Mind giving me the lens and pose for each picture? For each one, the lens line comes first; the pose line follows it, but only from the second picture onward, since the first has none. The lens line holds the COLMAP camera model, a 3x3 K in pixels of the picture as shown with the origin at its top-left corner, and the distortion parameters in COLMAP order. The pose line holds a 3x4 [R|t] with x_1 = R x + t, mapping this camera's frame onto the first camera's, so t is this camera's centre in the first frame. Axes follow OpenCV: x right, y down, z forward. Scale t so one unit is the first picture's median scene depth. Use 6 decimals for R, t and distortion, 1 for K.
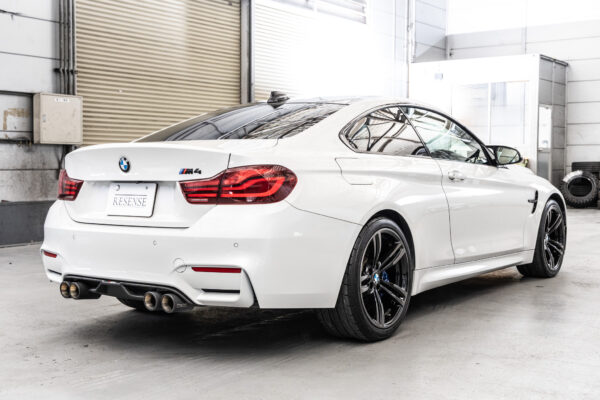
lens RADIAL K [[801.9, 0, 300.0], [0, 801.9, 200.0], [0, 0, 1]] dist [0.006497, -0.048532]
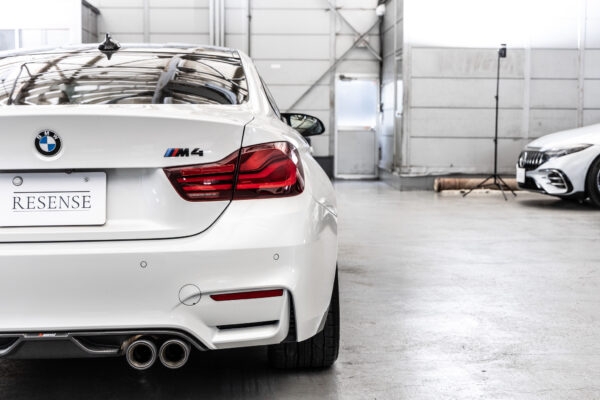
lens RADIAL K [[957.1, 0, 300.0], [0, 957.1, 200.0], [0, 0, 1]] dist [0.019379, 0.029232]
pose [[0.777490, -0.050187, 0.626890, -0.545989], [0.031694, 0.998671, 0.040643, -0.024882], [-0.628097, -0.011731, 0.778047, 0.314271]]
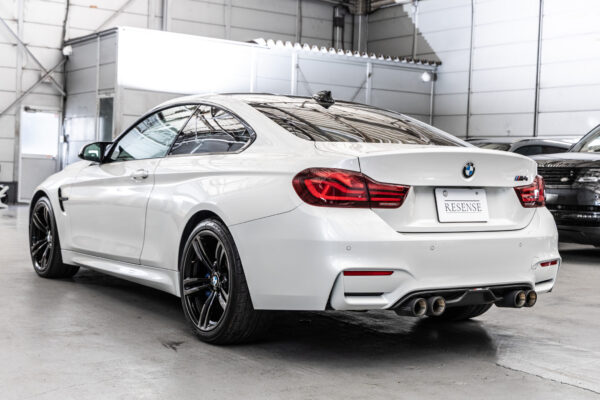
lens RADIAL K [[902.7, 0, 300.0], [0, 902.7, 200.0], [0, 0, 1]] dist [0.017248, -0.003810]
pose [[0.360714, -0.019581, 0.932471, -1.370725], [0.005661, 0.999807, 0.018805, -0.030192], [-0.932659, -0.001505, 0.360755, 0.813446]]
